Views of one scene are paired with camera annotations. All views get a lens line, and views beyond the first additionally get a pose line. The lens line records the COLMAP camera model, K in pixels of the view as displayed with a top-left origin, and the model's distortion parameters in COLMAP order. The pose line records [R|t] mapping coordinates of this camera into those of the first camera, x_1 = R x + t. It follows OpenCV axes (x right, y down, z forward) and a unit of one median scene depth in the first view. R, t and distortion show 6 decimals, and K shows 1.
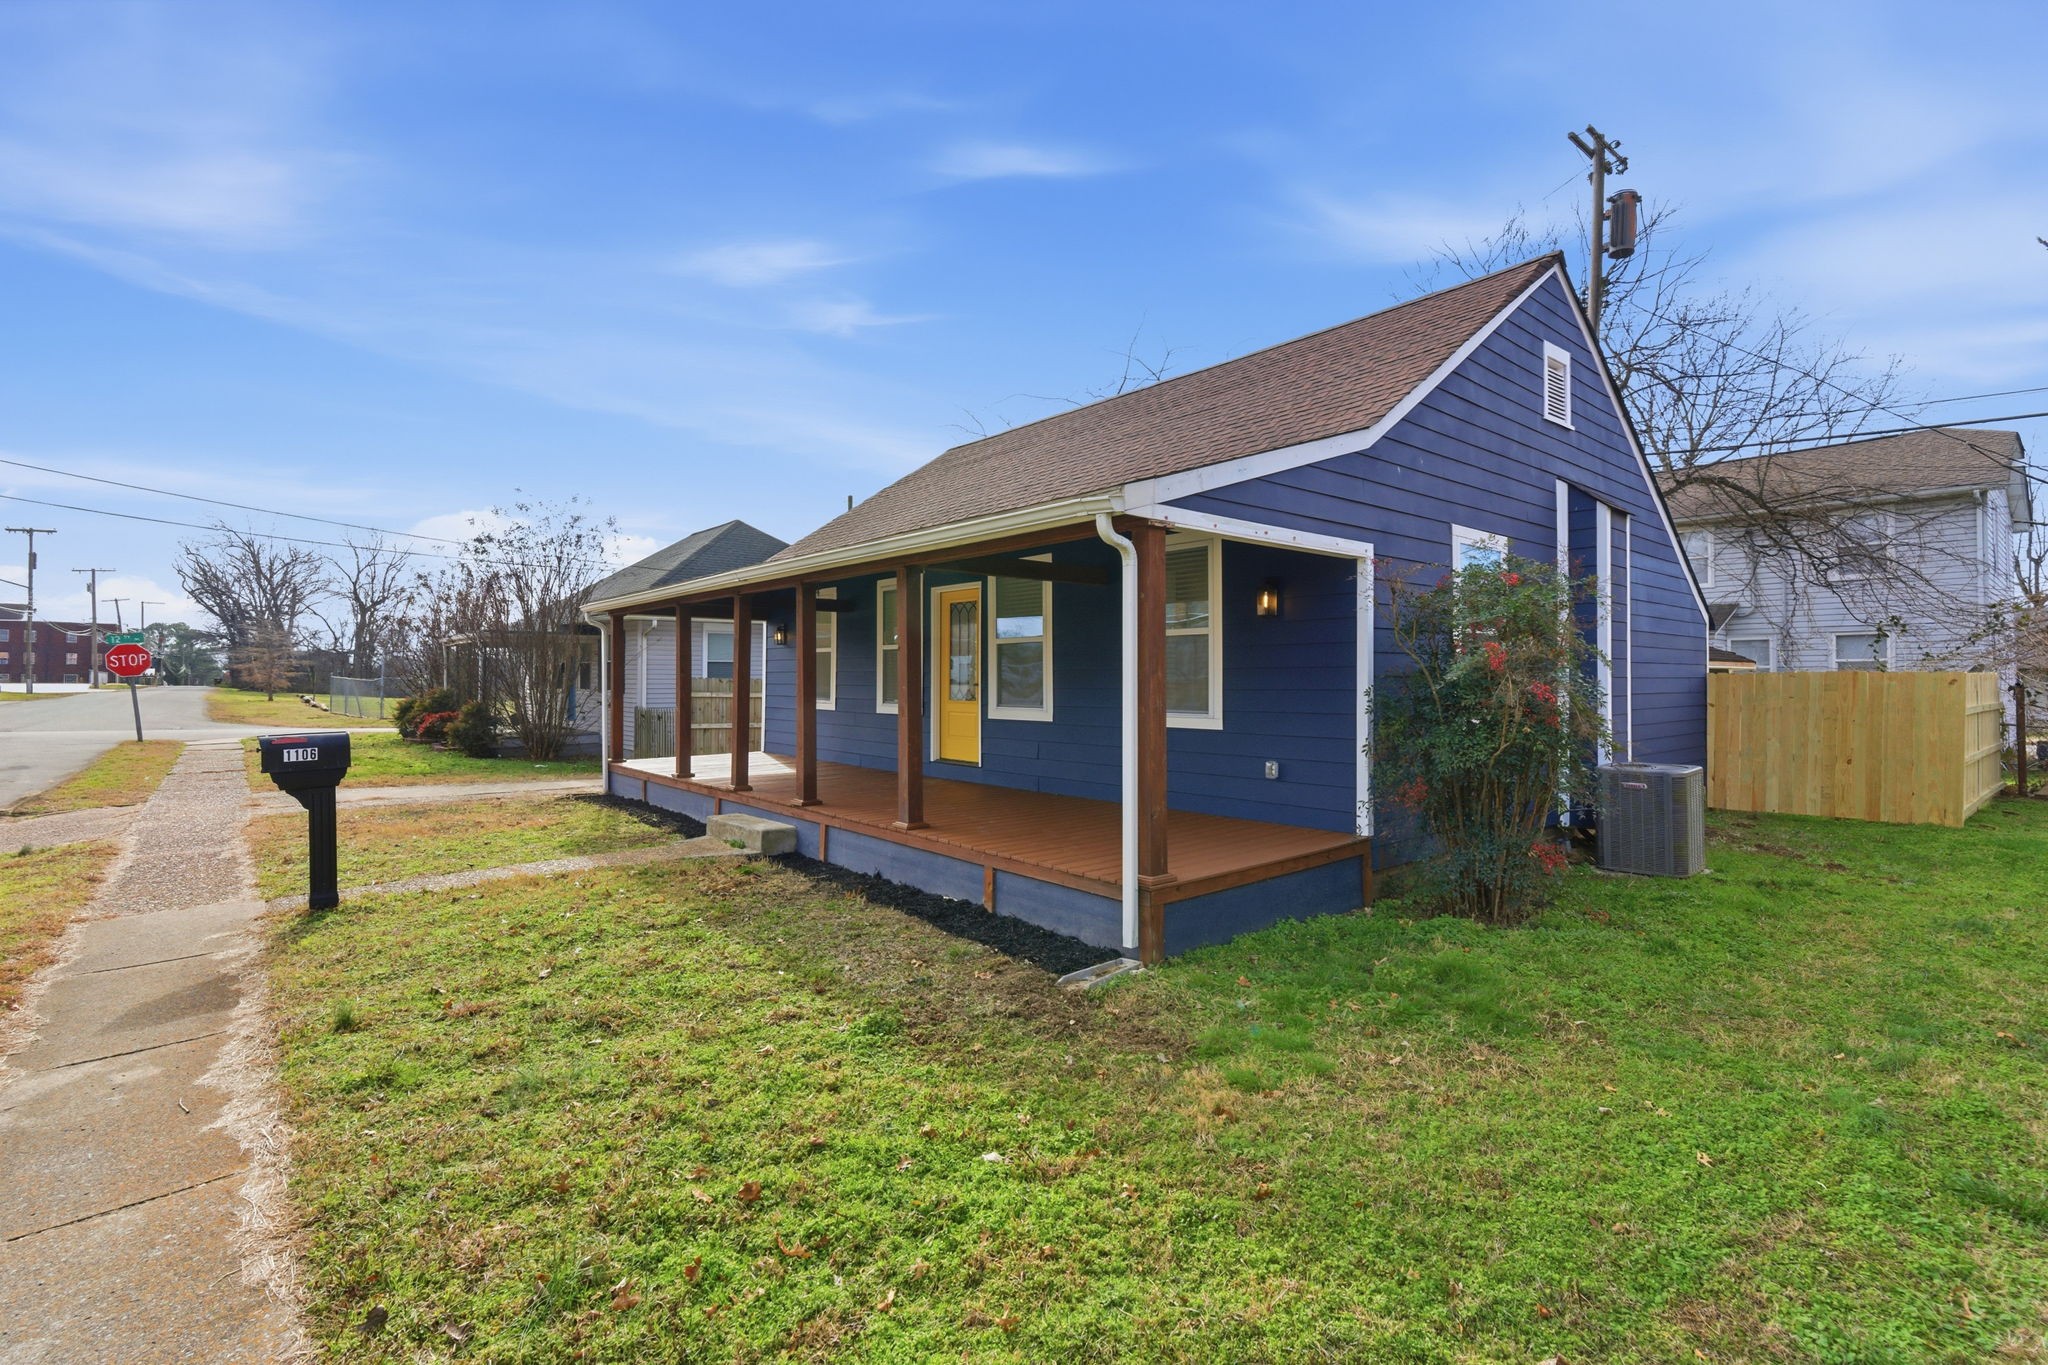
lens RADIAL K [[928.7, 0, 1024.0], [0, 928.7, 682.5], [0, 0, 1]] dist [0.001146, 0.000116]
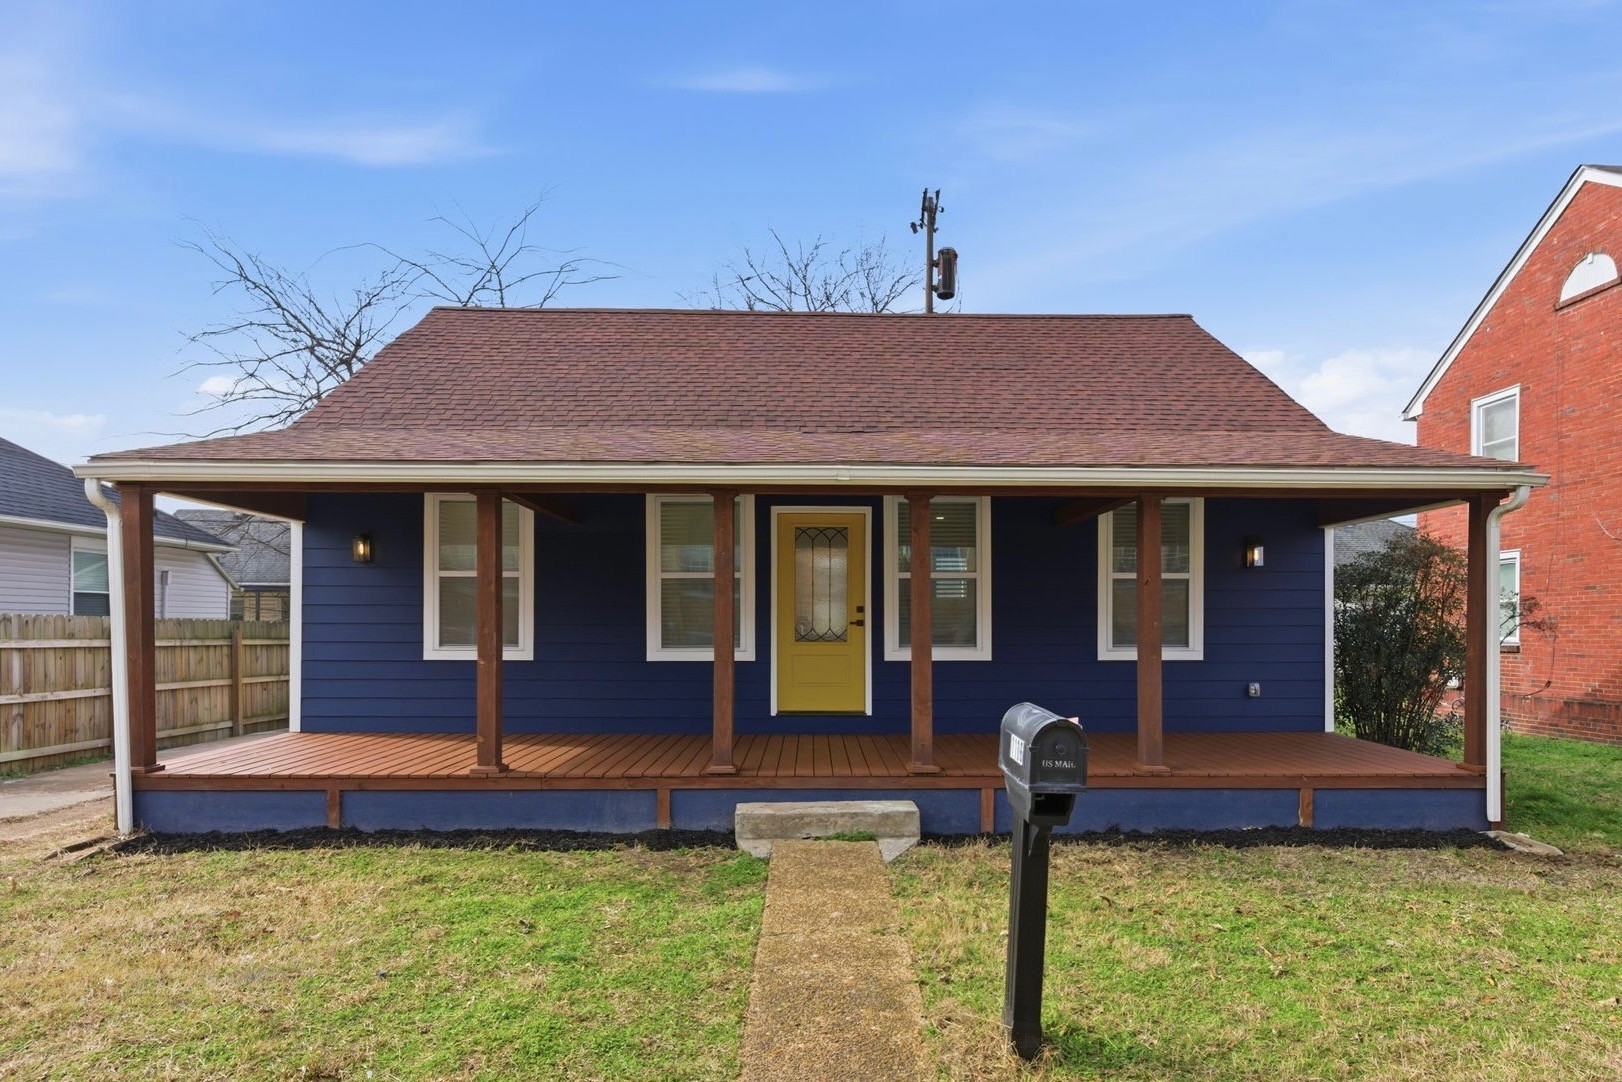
lens RADIAL K [[917.8, 0, 805.1], [0, 917.8, 622.4], [0, 0, 1]] dist [0.000675, 0.001008]
pose [[0.644689, -0.005242, 0.764427, -0.710033], [0.002894, 0.999986, 0.004416, -0.002448], [-0.764439, -0.000635, 0.644696, 0.442605]]
